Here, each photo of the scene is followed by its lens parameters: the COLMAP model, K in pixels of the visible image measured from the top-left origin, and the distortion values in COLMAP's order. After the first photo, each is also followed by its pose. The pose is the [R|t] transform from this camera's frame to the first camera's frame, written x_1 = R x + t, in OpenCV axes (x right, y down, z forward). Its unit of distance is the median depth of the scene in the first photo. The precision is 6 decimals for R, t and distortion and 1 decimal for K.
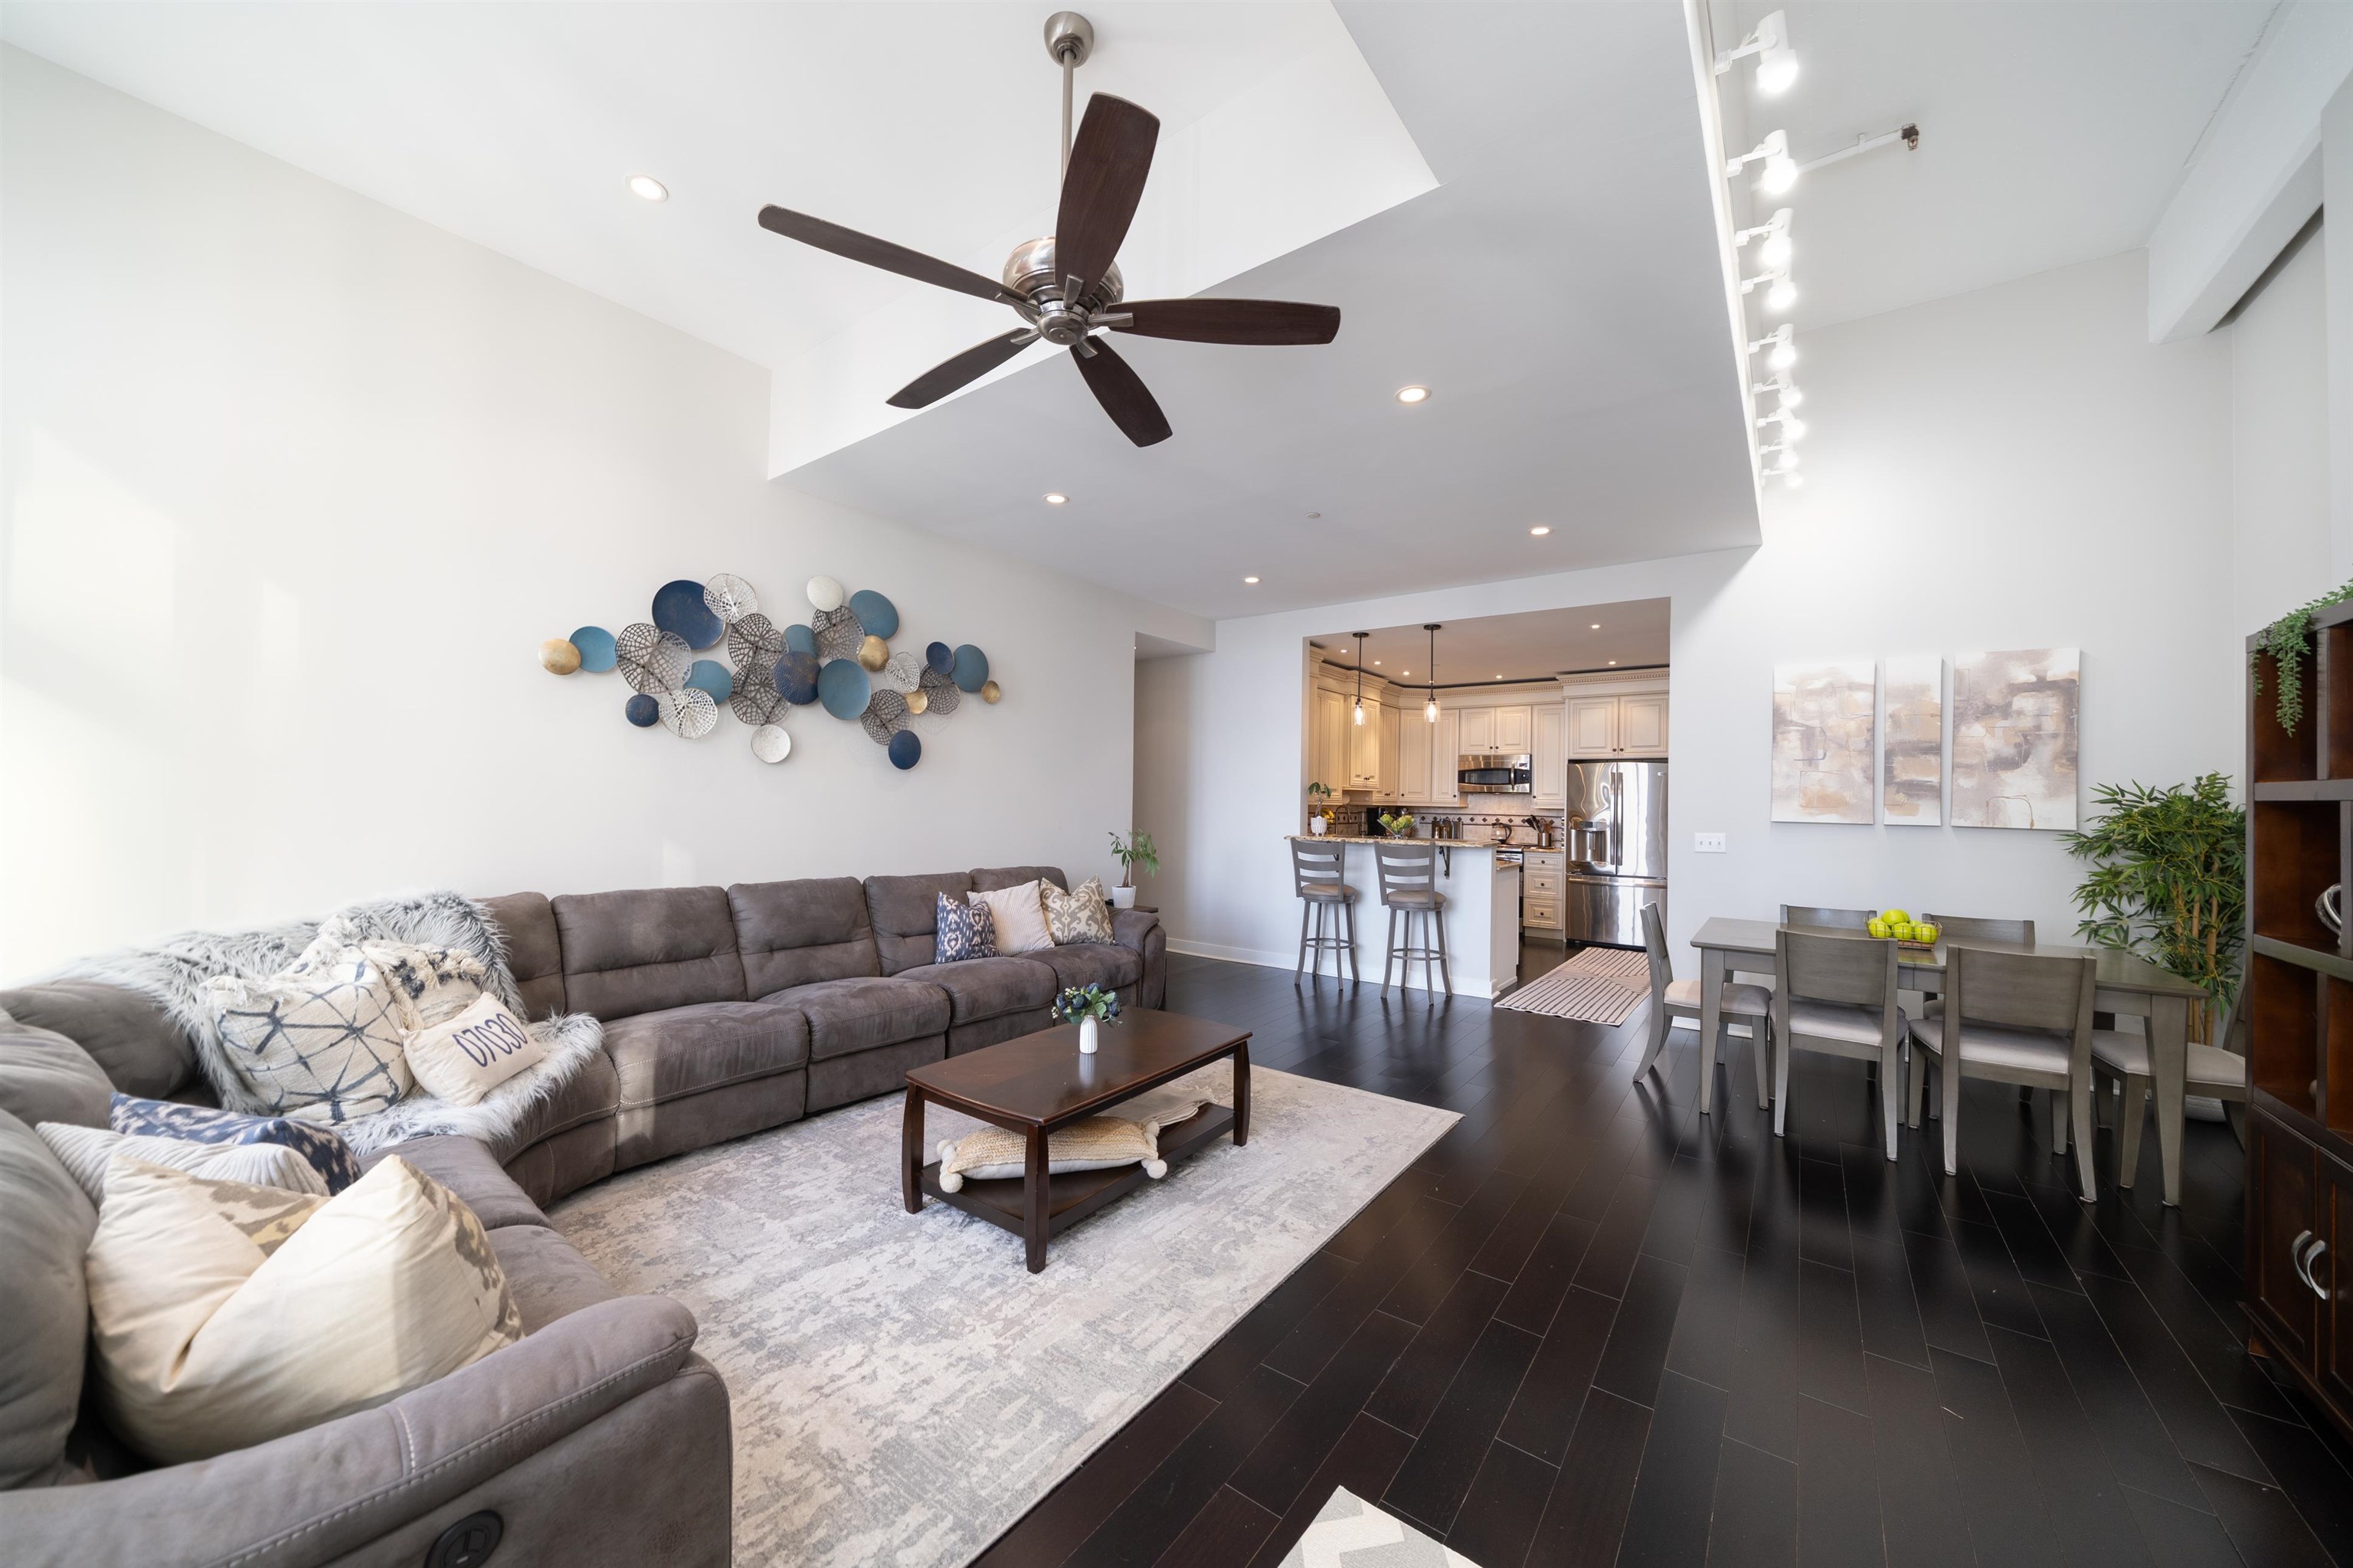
lens RADIAL K [[833.3, 0, 1170.3], [0, 833.3, 789.1], [0, 0, 1]] dist [-0.001644, -0.000128]
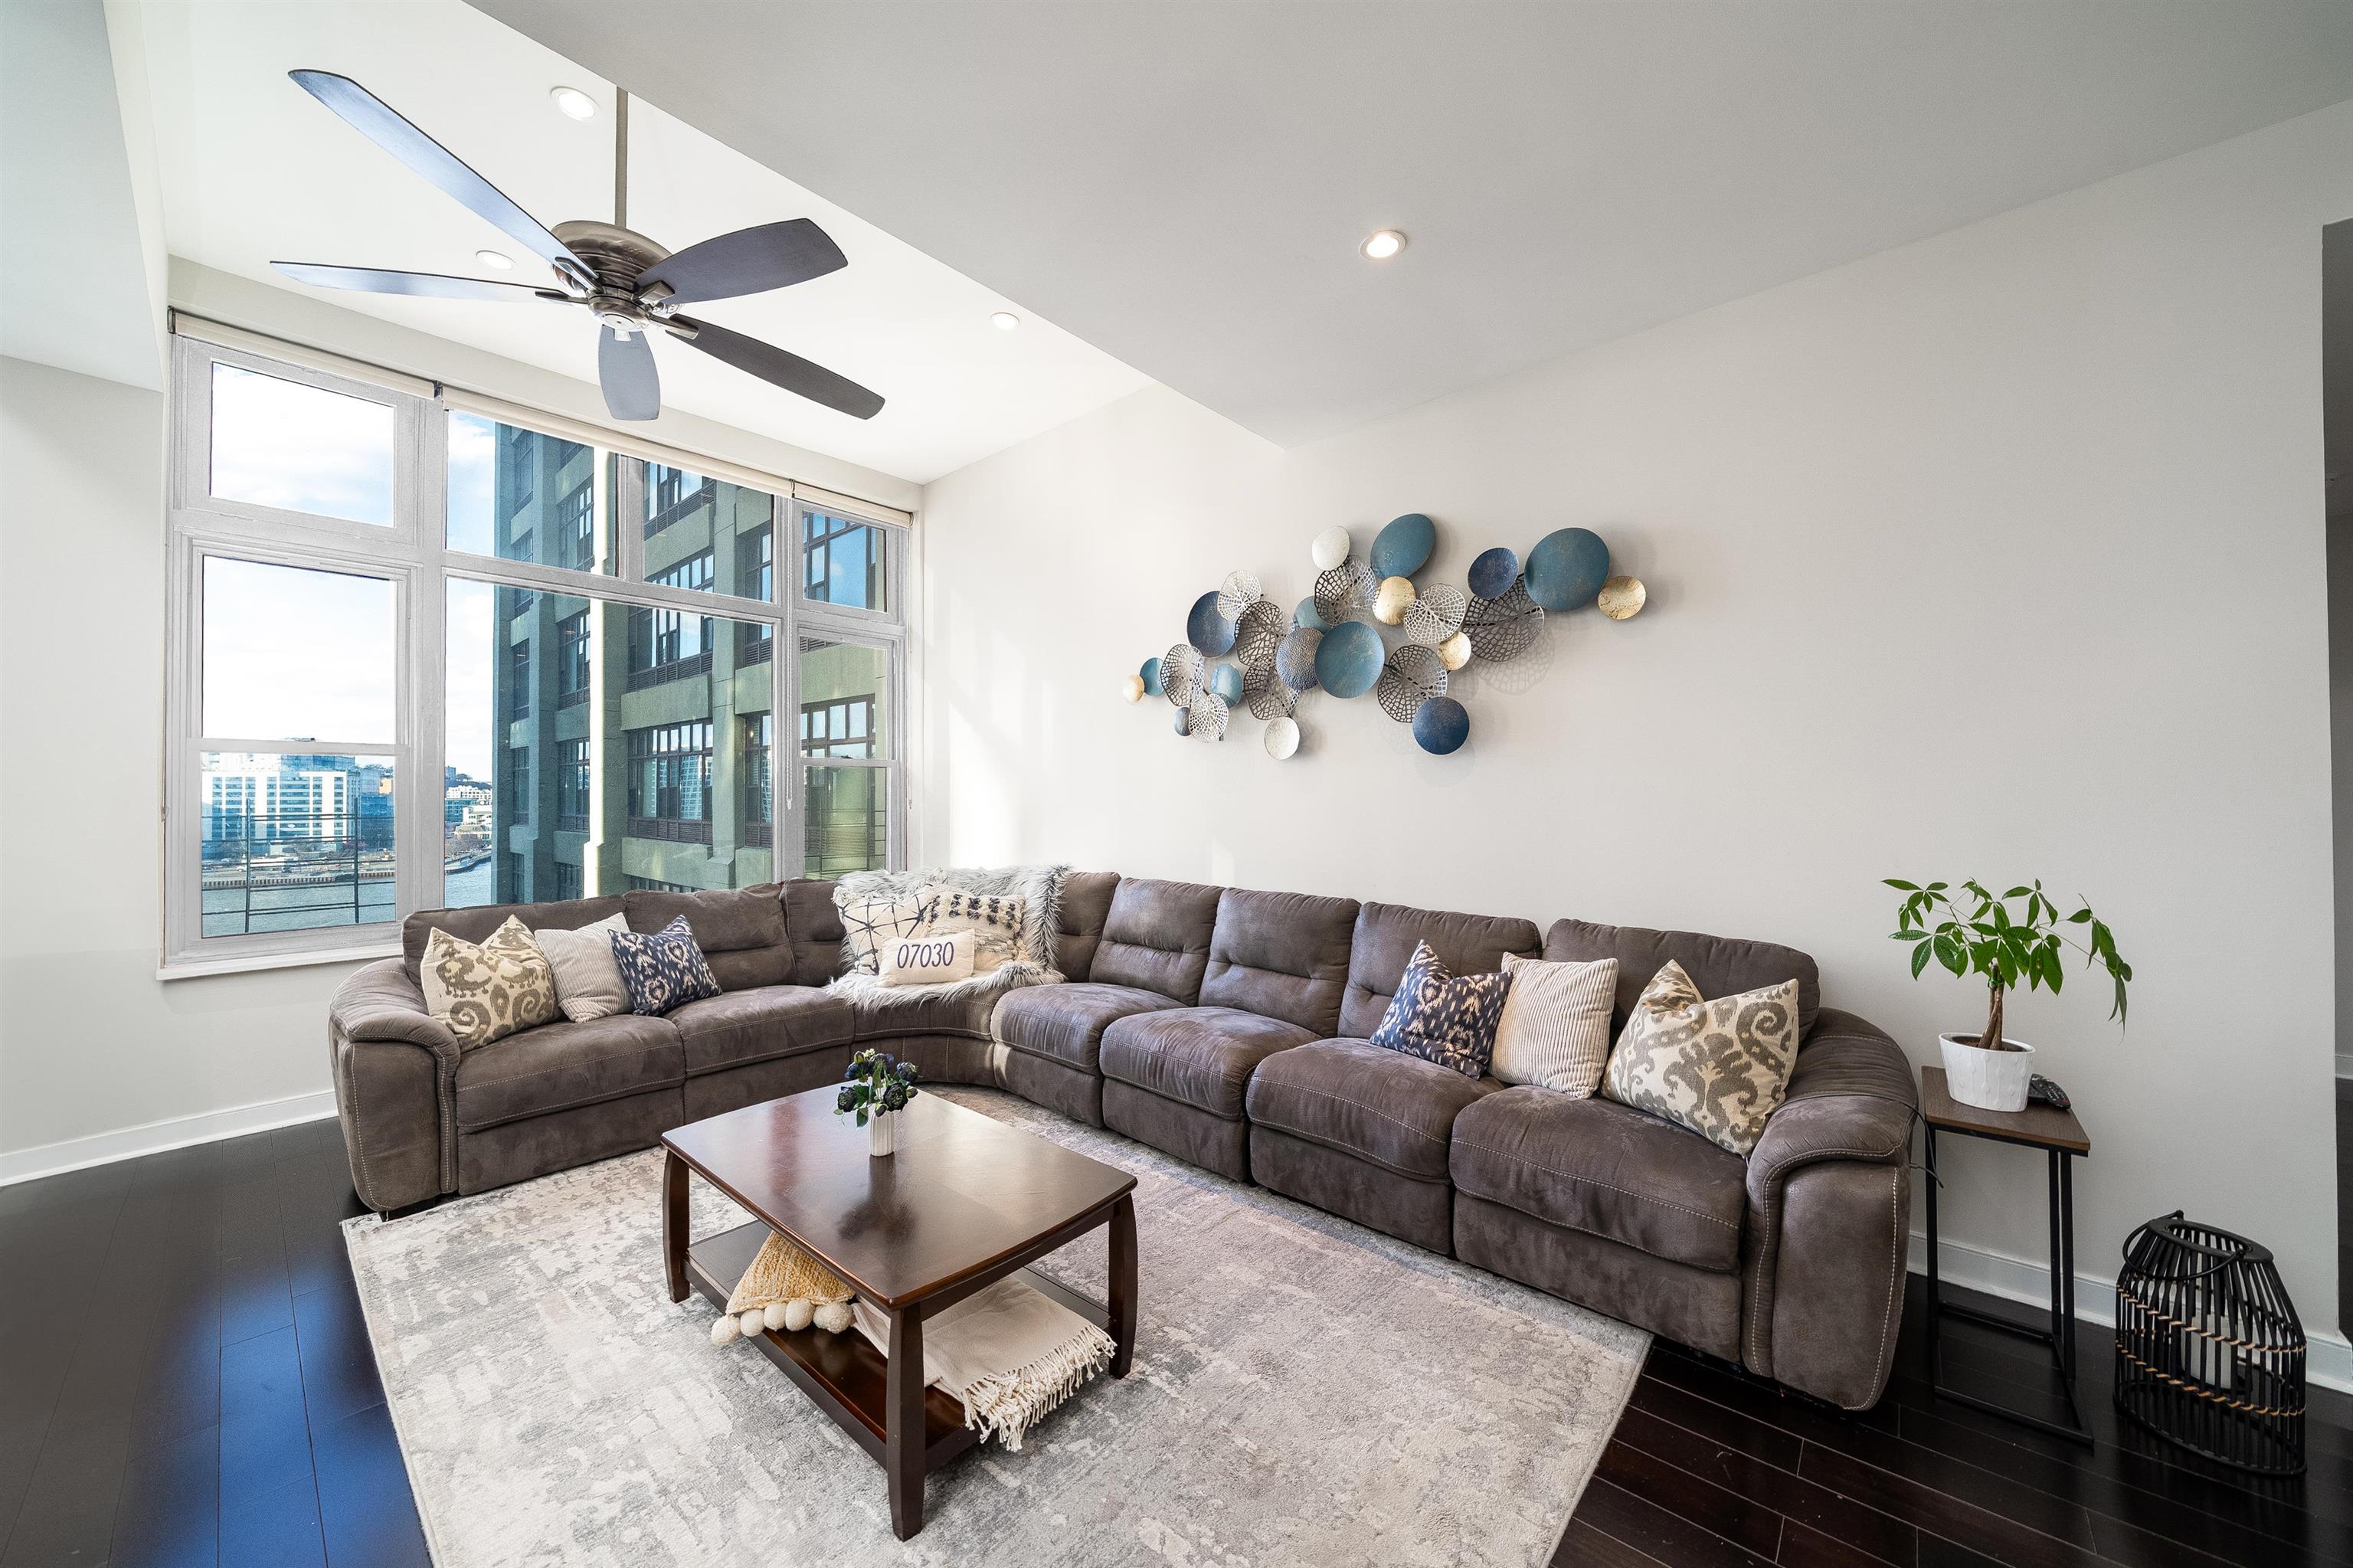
lens RADIAL K [[844.7, 0, 1180.2], [0, 844.7, 786.1], [0, 0, 1]] dist [-0.006701, -0.000137]
pose [[-0.072214, -0.024585, -0.997086, 0.405211], [0.015953, 0.999540, -0.025801, 0.017447], [0.997262, -0.017769, -0.071789, 0.876271]]
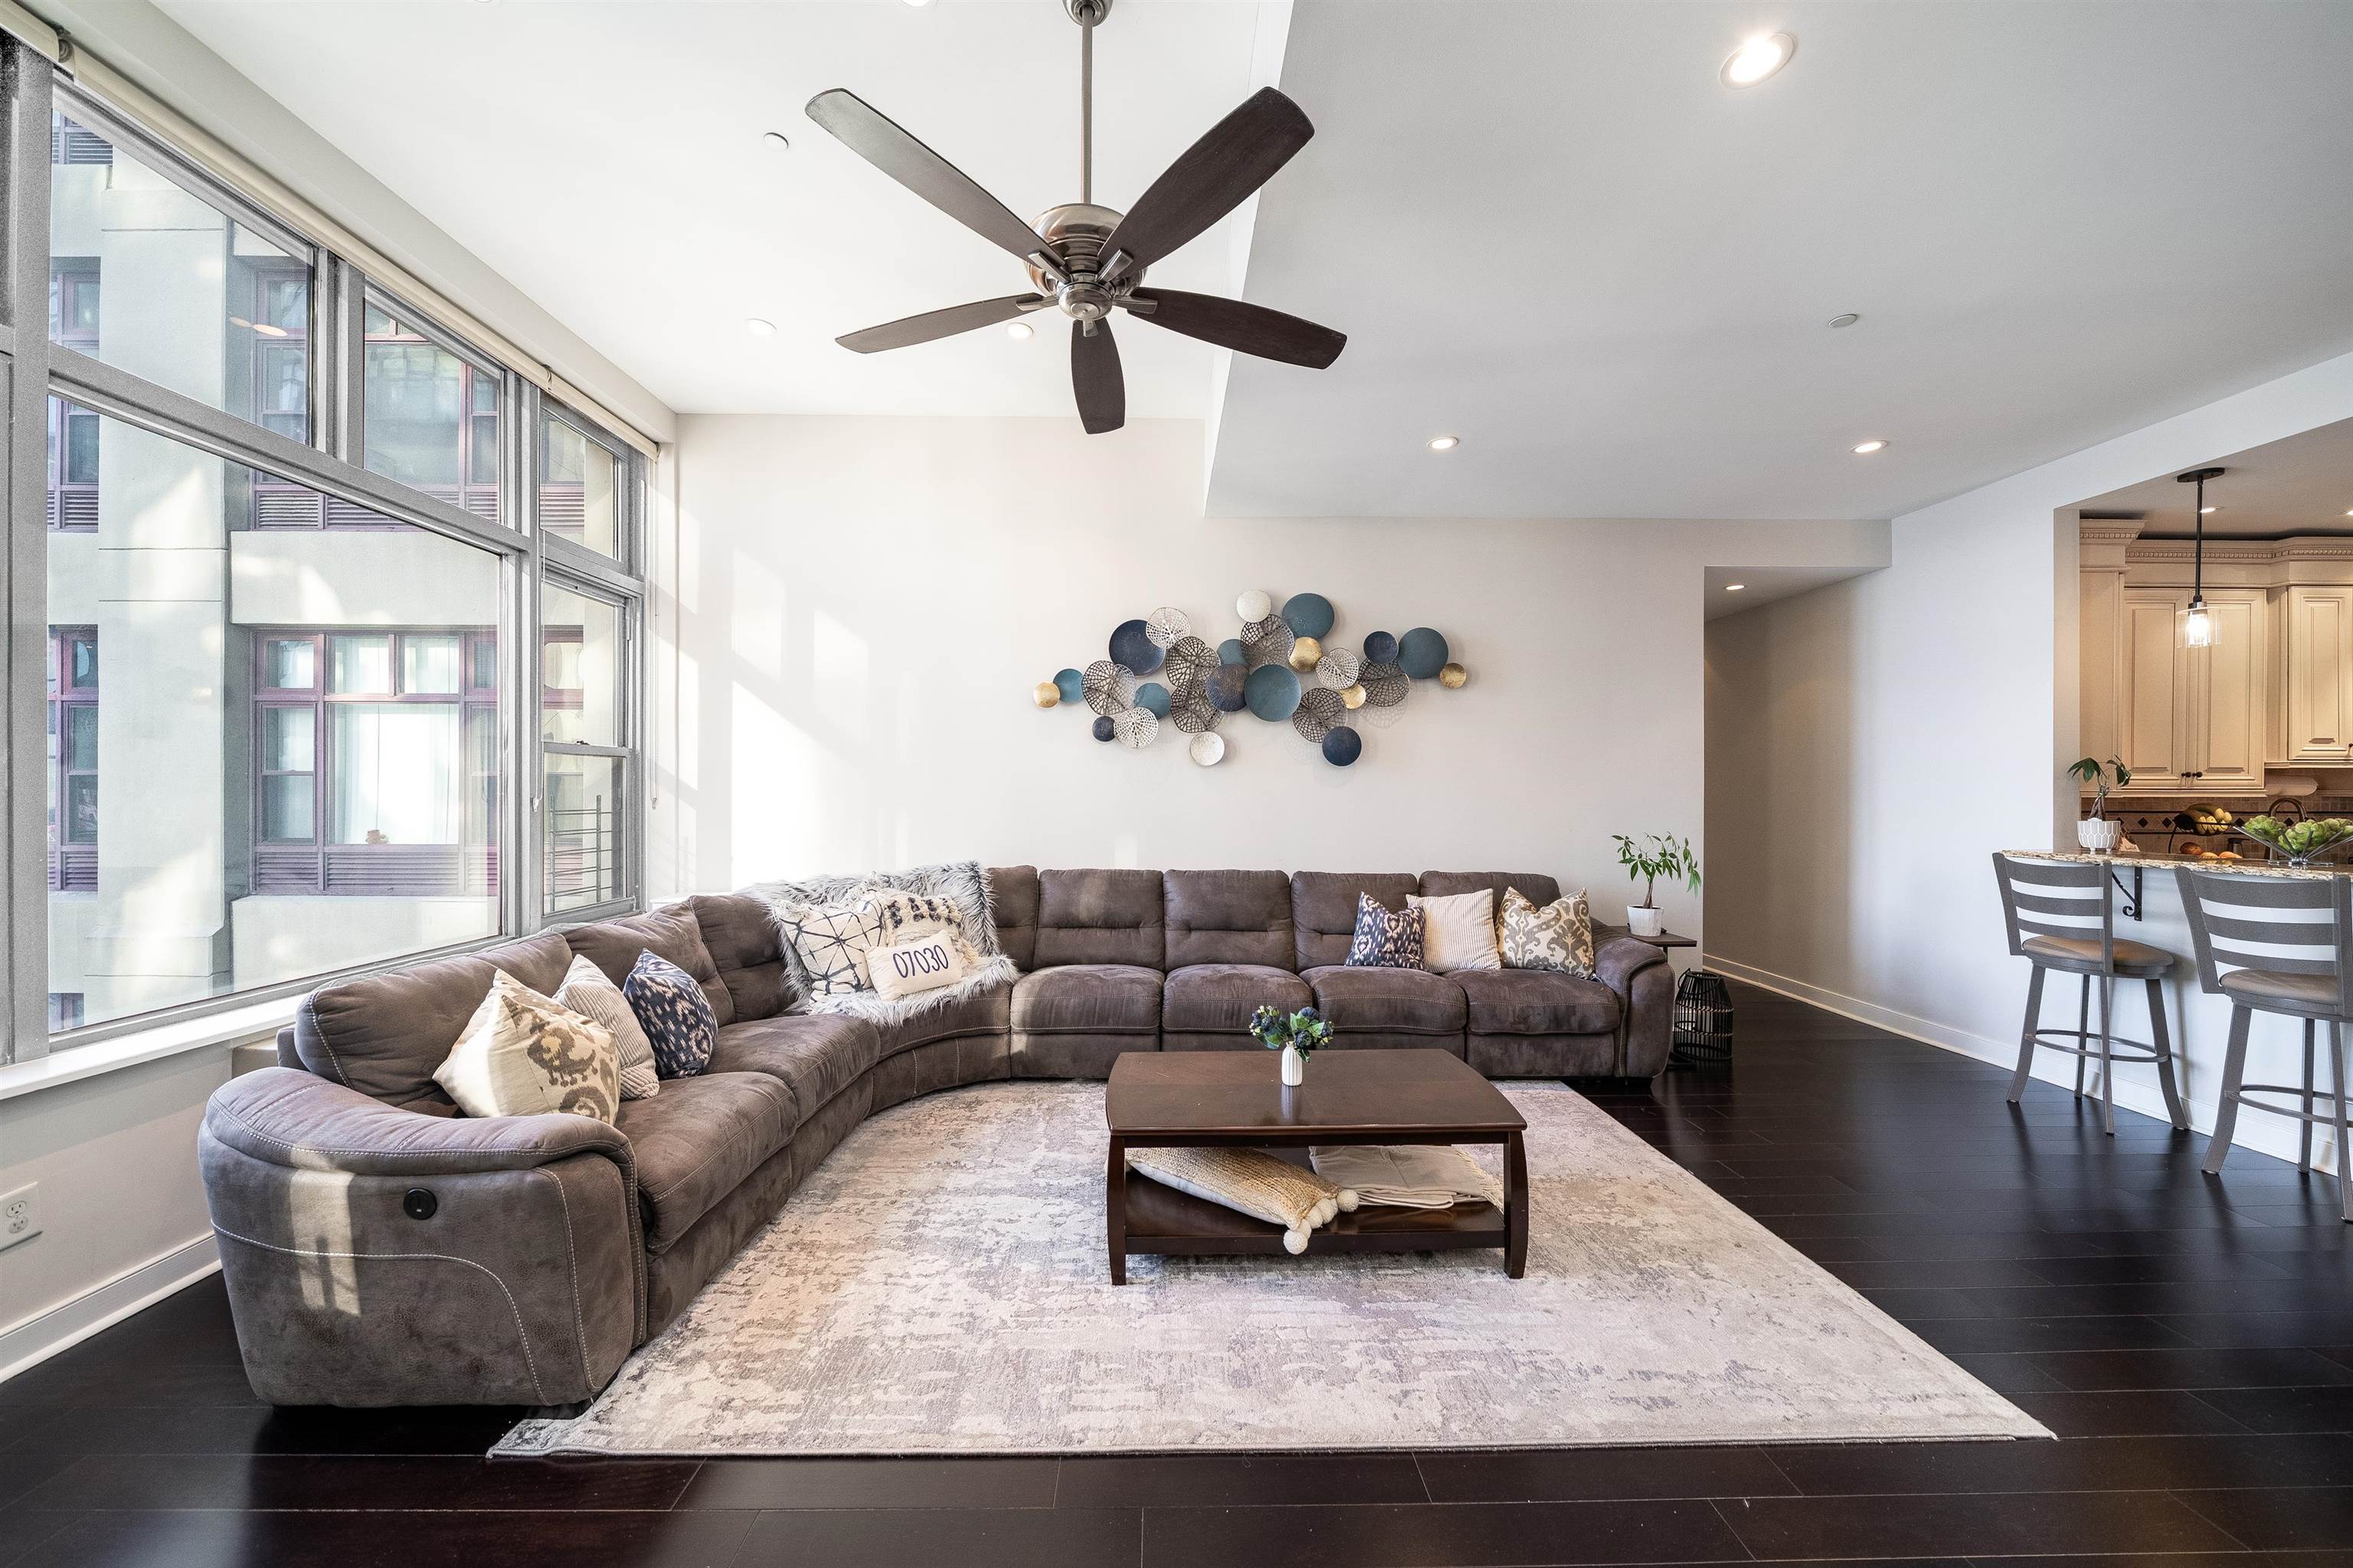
lens RADIAL K [[817.0, 0, 1171.4], [0, 817.0, 791.3], [0, 0, 1]] dist [-0.003028, -0.000093]
pose [[0.616331, -0.013223, -0.787376, 0.337853], [0.019192, 0.999814, -0.001767, 0.004465], [0.787253, -0.014022, 0.616471, 0.250595]]
